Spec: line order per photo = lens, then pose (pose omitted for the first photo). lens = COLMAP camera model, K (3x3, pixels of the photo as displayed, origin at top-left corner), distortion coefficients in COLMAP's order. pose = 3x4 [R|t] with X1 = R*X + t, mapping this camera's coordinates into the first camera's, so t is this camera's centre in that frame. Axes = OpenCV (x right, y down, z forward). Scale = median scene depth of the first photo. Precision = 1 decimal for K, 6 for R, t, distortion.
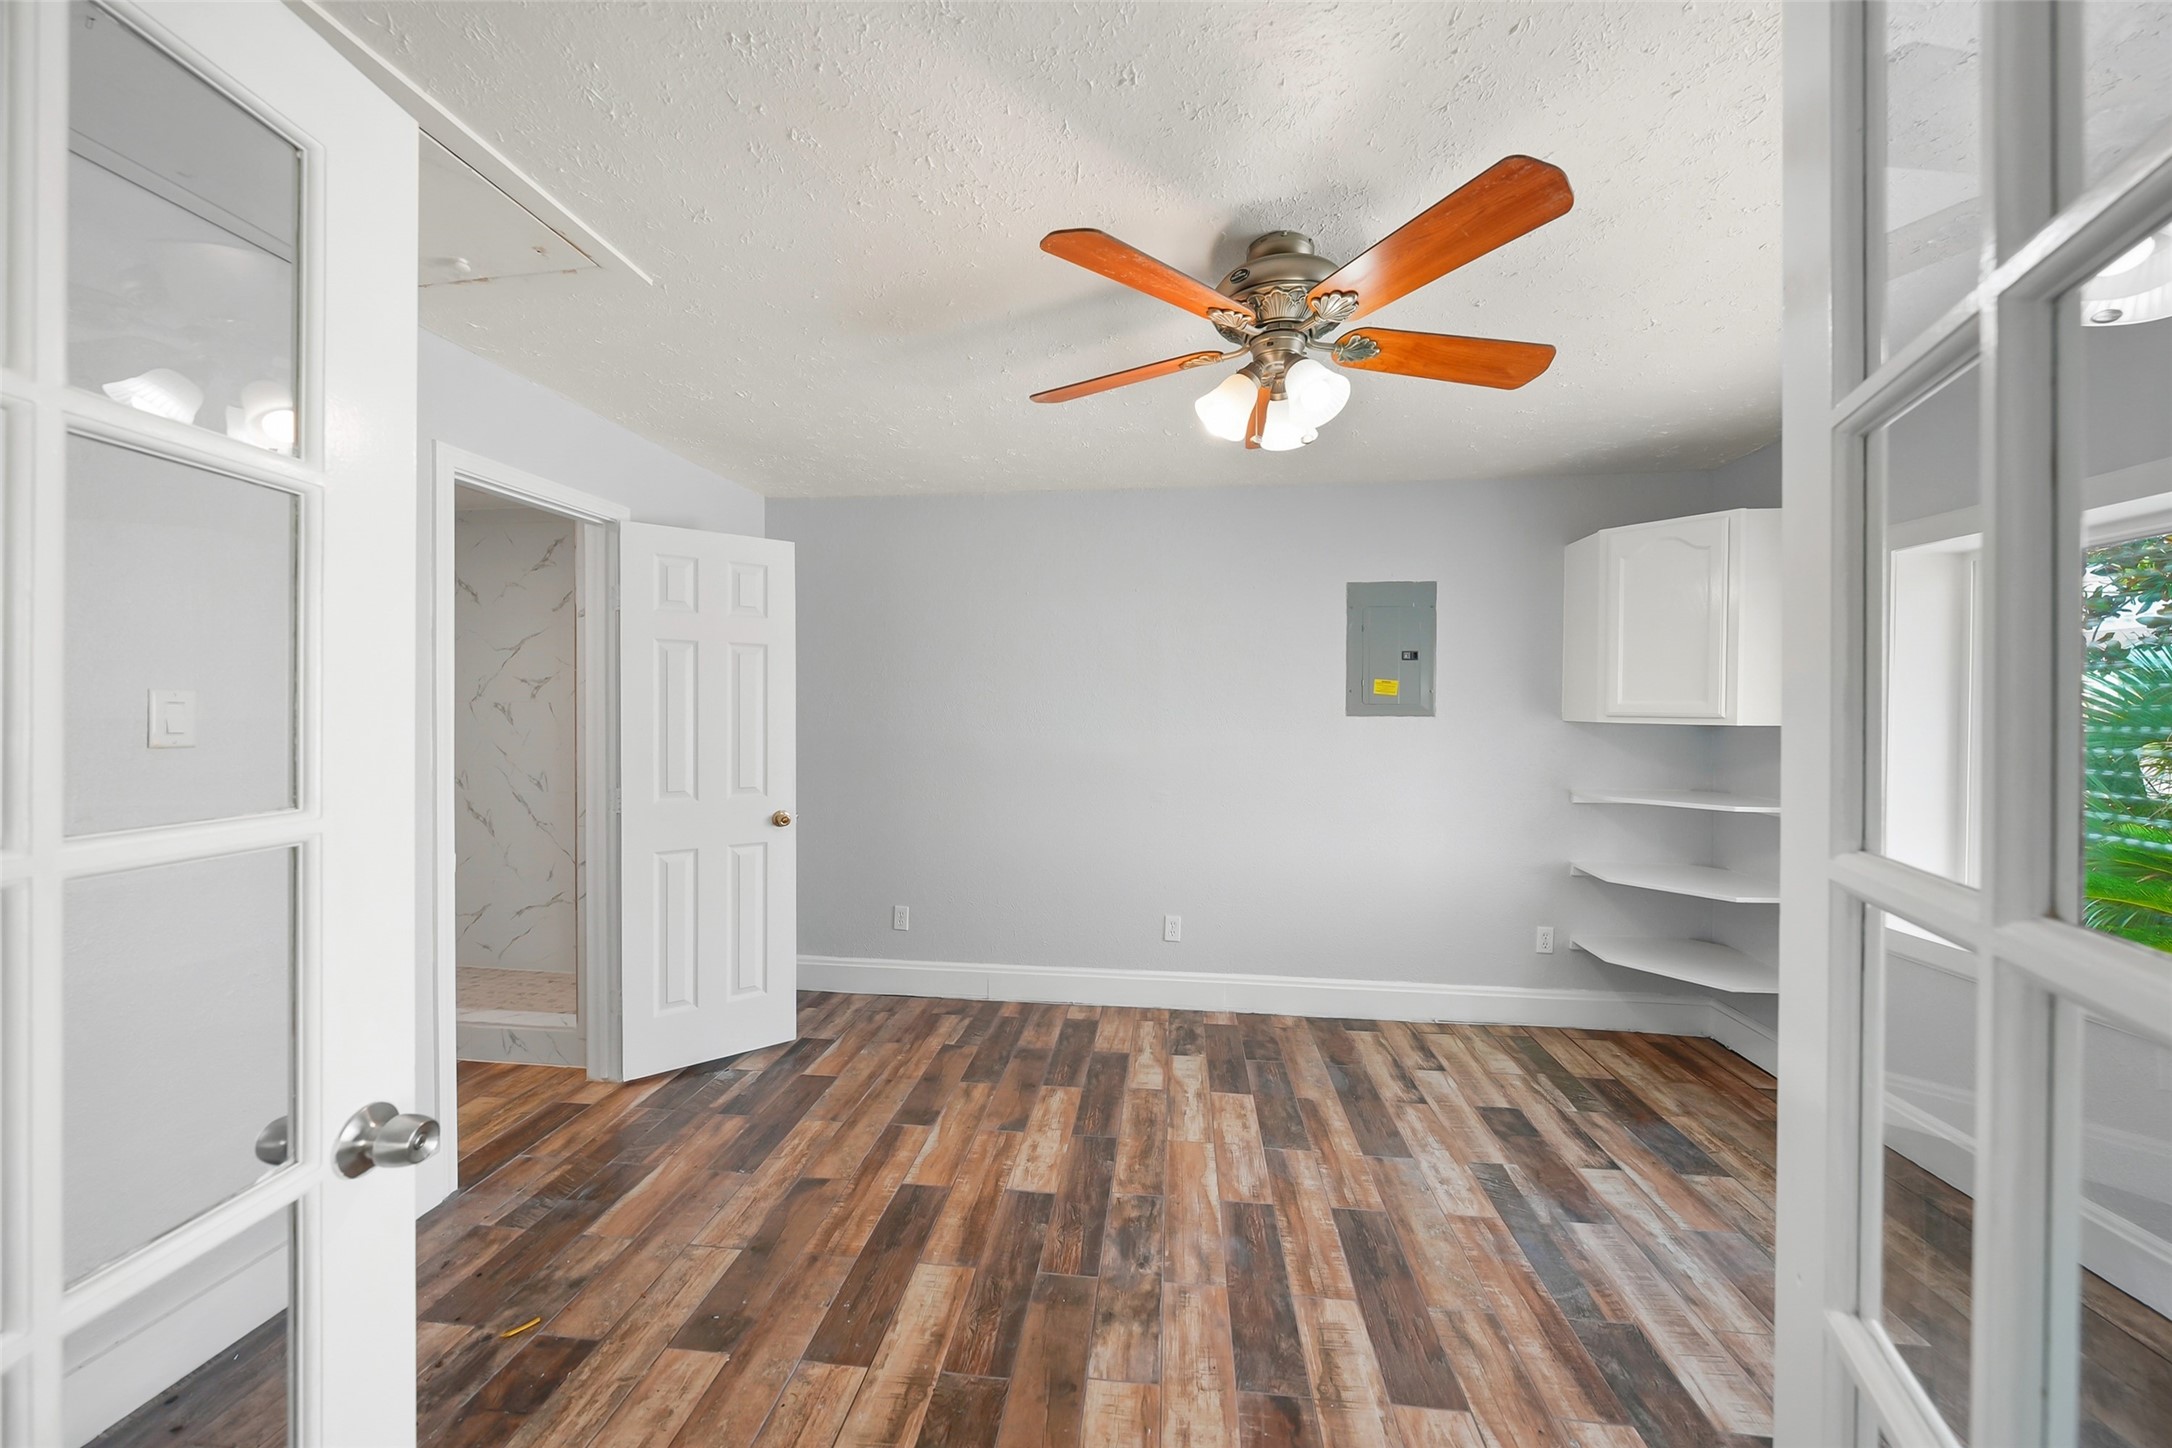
lens RADIAL K [[746.1, 0, 1096.4], [0, 746.1, 716.0], [0, 0, 1]] dist [-0.001464, 0.000742]
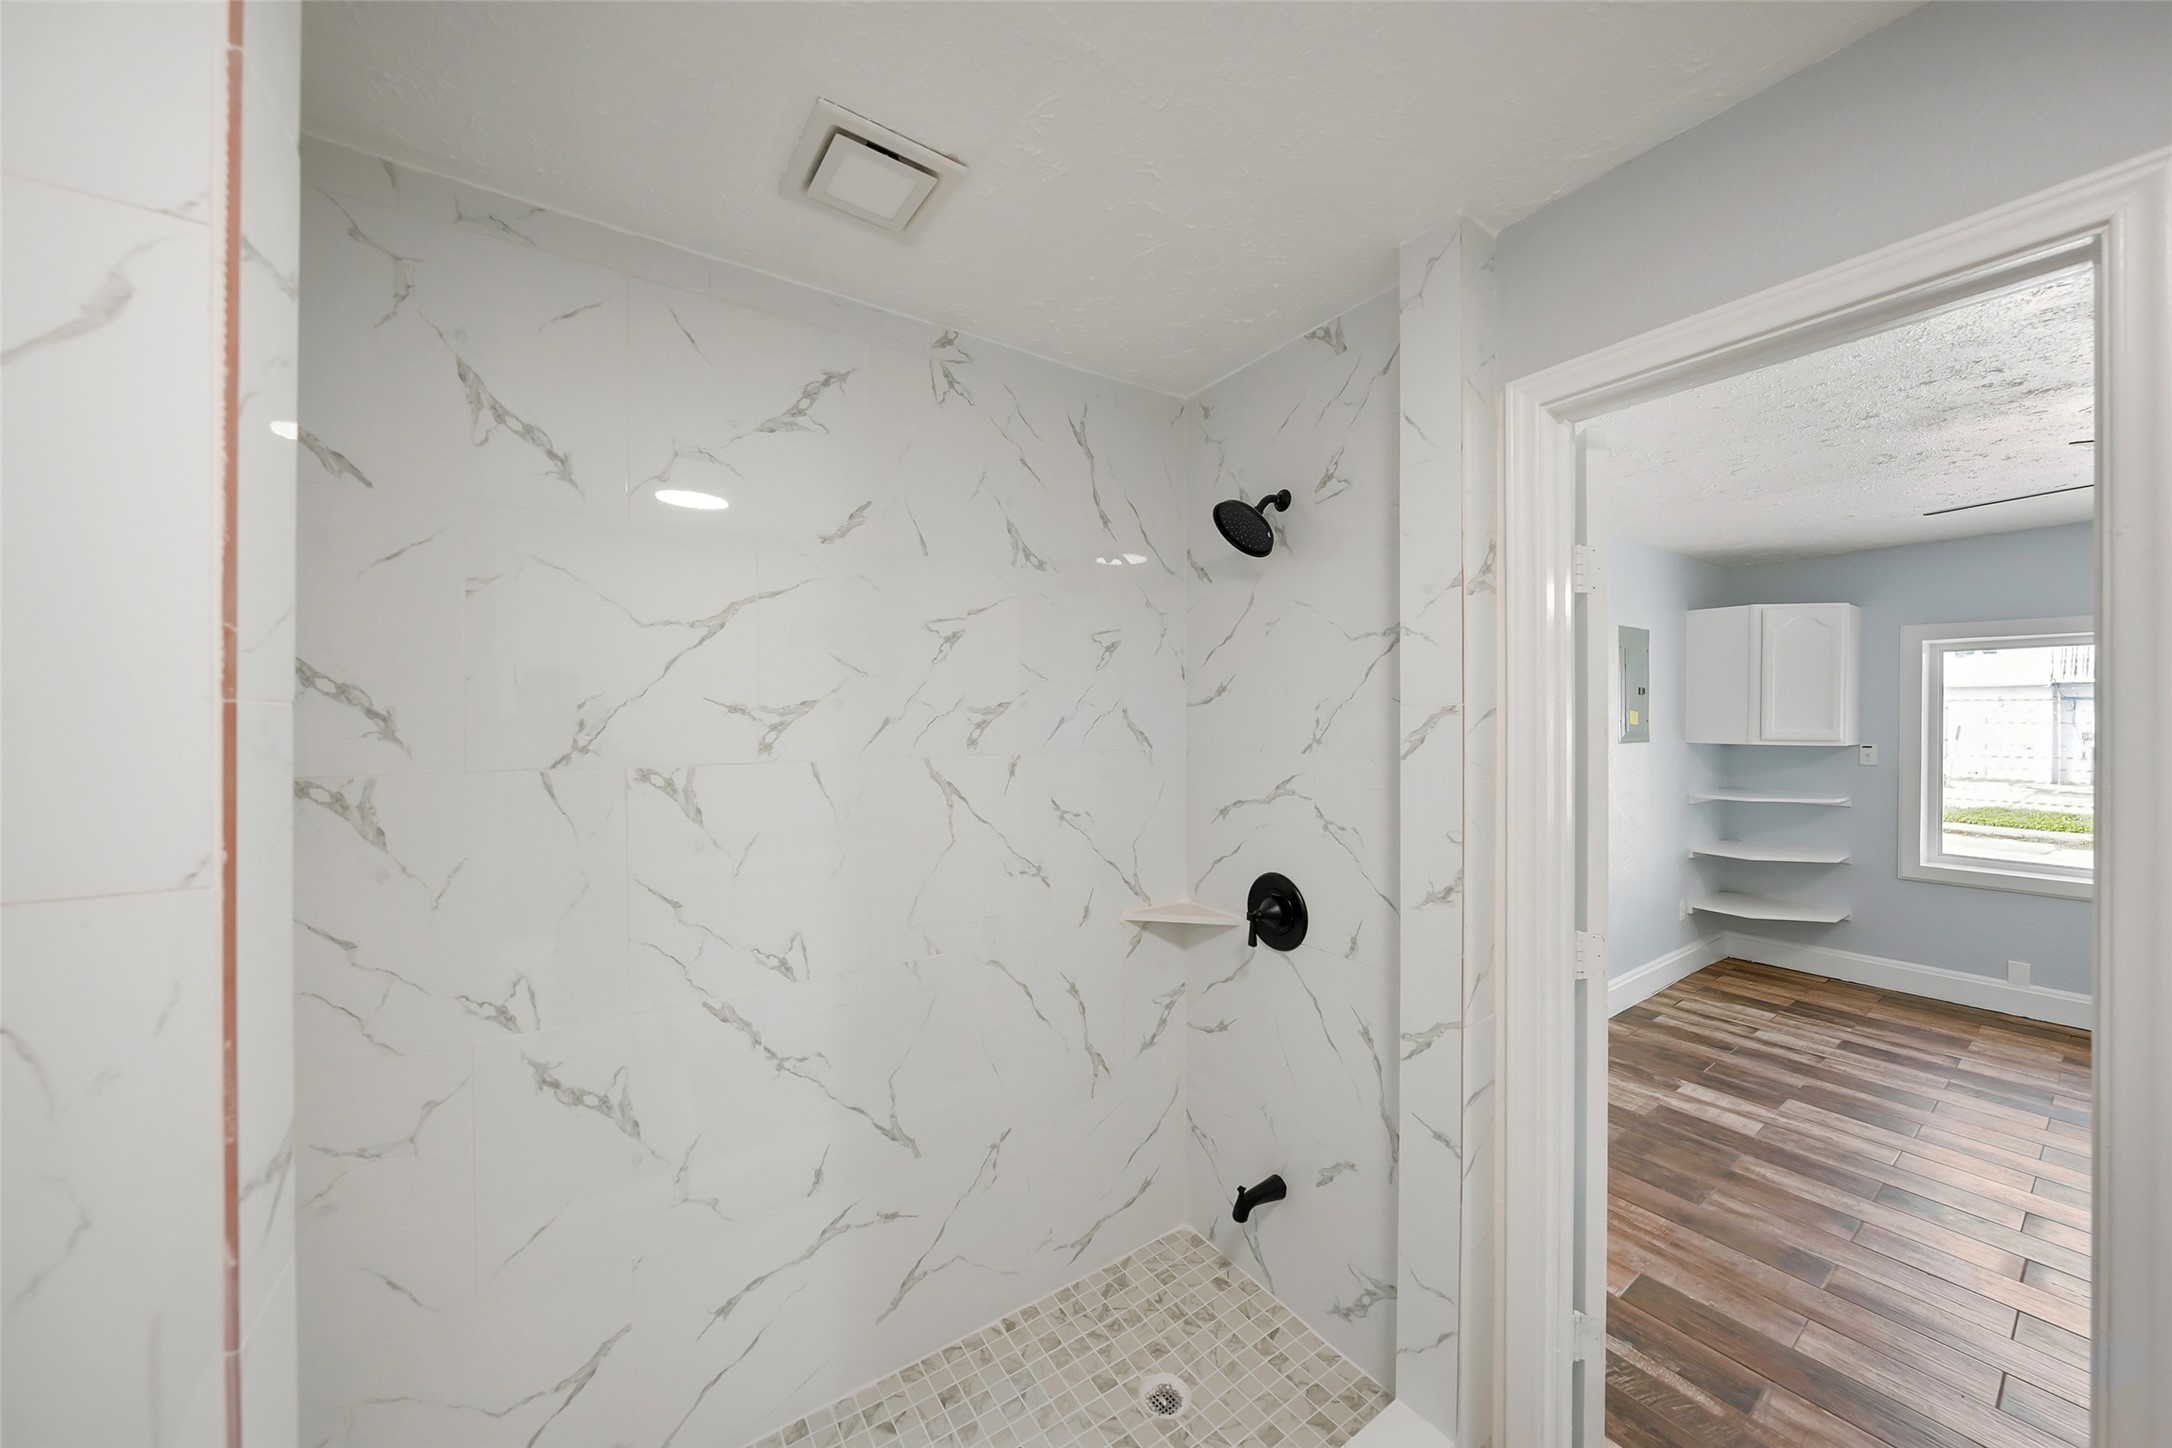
lens RADIAL K [[746.1, 0, 1086.0], [0, 746.1, 720.3], [0, 0, 1]] dist [-0.001464, 0.000742]
pose [[0.756437, -0.010481, 0.653982, -1.161329], [0.006244, 0.999942, 0.008803, -0.057696], [-0.654037, -0.002575, 0.756459, 0.770712]]
